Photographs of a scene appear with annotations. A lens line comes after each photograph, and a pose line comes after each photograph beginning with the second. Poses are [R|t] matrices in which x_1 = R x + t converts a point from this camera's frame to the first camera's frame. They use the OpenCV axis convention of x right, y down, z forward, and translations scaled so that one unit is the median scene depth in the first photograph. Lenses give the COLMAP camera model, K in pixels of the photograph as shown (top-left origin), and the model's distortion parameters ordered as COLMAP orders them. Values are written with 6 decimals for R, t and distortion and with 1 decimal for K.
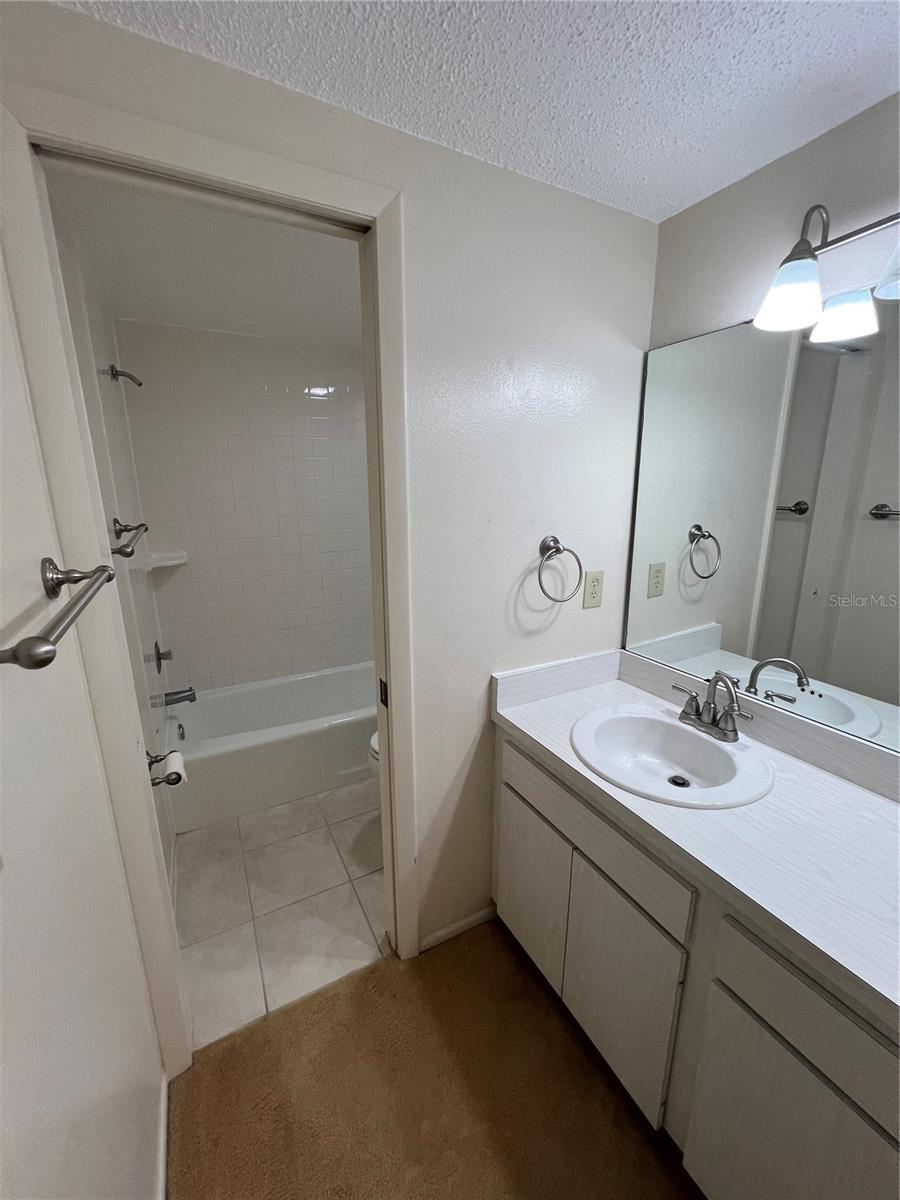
lens RADIAL K [[482.2, 0, 452.4], [0, 482.2, 598.1], [0, 0, 1]] dist [-0.002639, 0.001159]
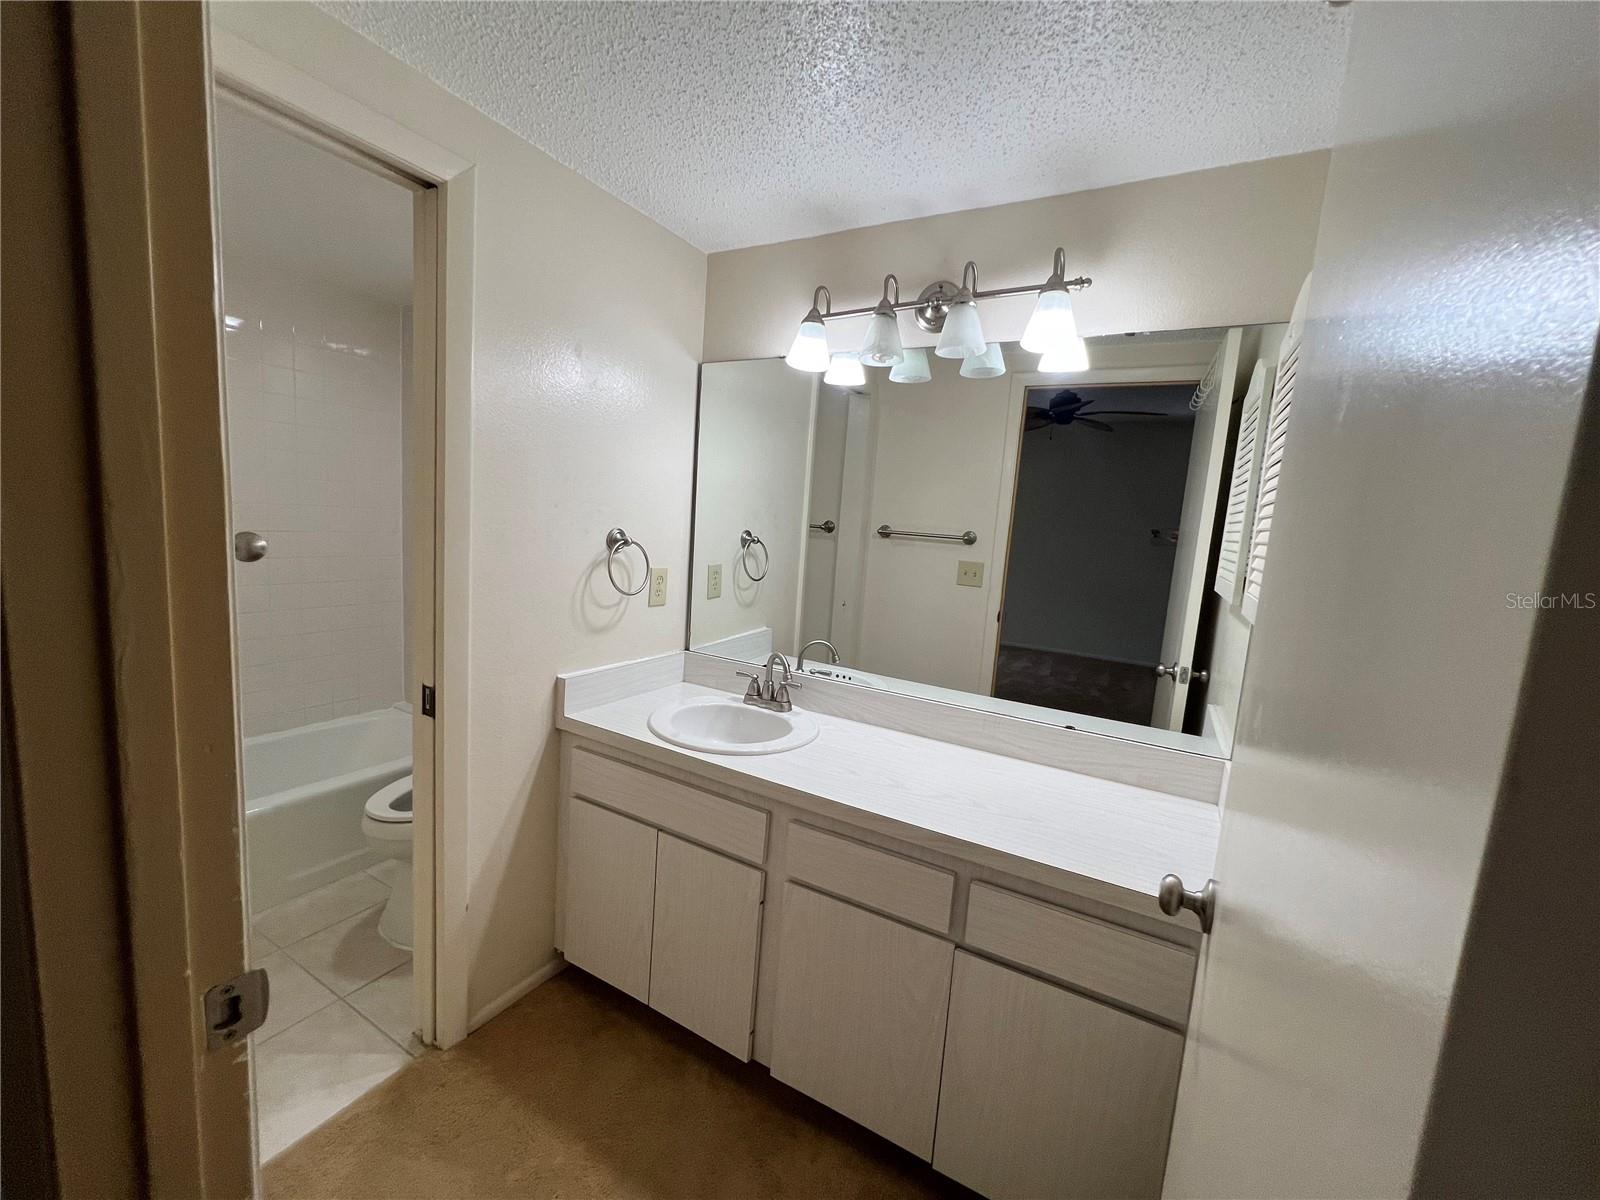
lens RADIAL K [[642.9, 0, 794.3], [0, 642.9, 597.5], [0, 0, 1]] dist [-0.002639, 0.001159]
pose [[0.847178, -0.004714, 0.531289, -0.180226], [0.051490, 0.995982, -0.073268, 0.121283], [-0.528809, 0.089428, 0.844016, -0.268060]]
